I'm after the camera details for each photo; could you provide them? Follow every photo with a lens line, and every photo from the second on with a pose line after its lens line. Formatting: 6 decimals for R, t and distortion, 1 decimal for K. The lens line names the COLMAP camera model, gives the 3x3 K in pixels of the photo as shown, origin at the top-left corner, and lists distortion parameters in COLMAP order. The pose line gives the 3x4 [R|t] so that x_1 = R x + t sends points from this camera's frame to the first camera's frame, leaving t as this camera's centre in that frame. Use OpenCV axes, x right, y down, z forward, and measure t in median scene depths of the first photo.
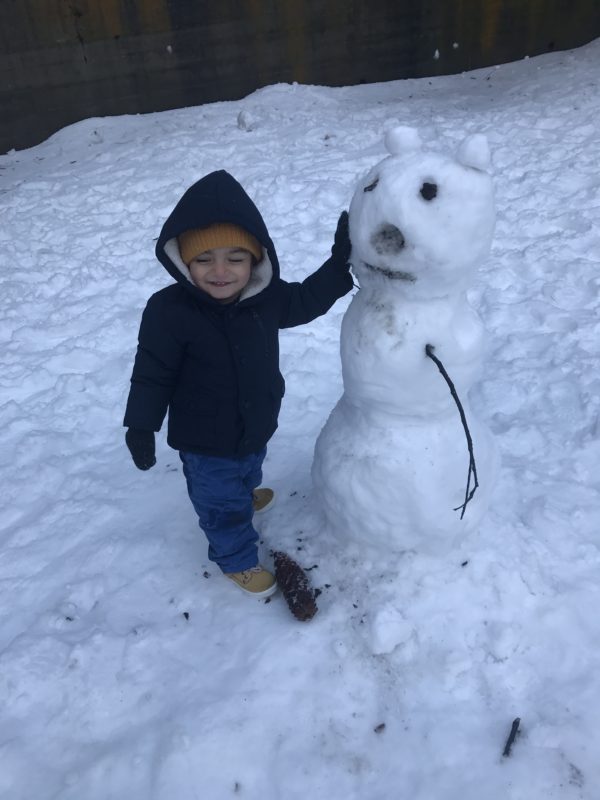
lens RADIAL K [[663.5, 0, 299.5], [0, 663.5, 403.1], [0, 0, 1]] dist [0.009659, 0.005341]
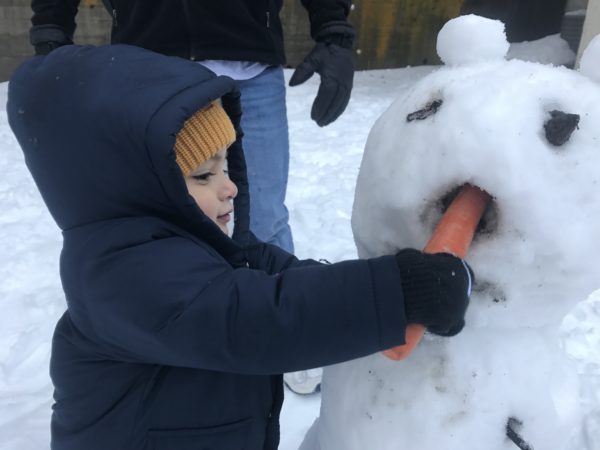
lens RADIAL K [[497.6, 0, 300.1], [0, 497.6, 221.9], [0, 0, 1]] dist [0.009659, 0.005341]
pose [[0.985787, 0.076124, 0.149762, -0.017589], [-0.050432, 0.984425, -0.168417, -0.074597], [-0.160250, 0.158471, 0.974273, 0.283815]]
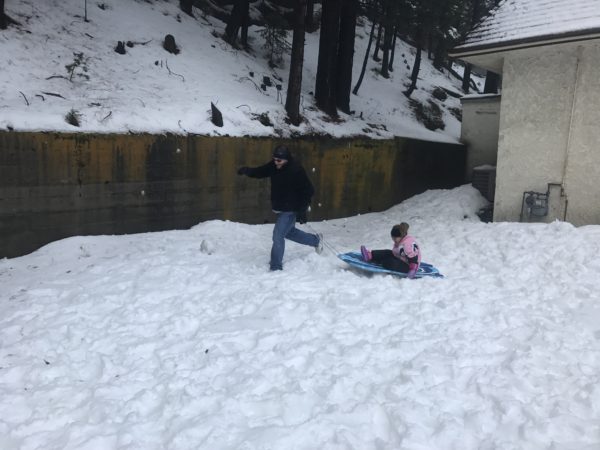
lens RADIAL K [[497.6, 0, 292.1], [0, 497.6, 205.9], [0, 0, 1]] dist [0.009659, 0.005341]
pose [[0.948844, 0.084029, 0.304359, -0.515832], [0.056593, 0.903067, -0.425754, -0.129377], [-0.310632, 0.421199, 0.852114, 0.103800]]
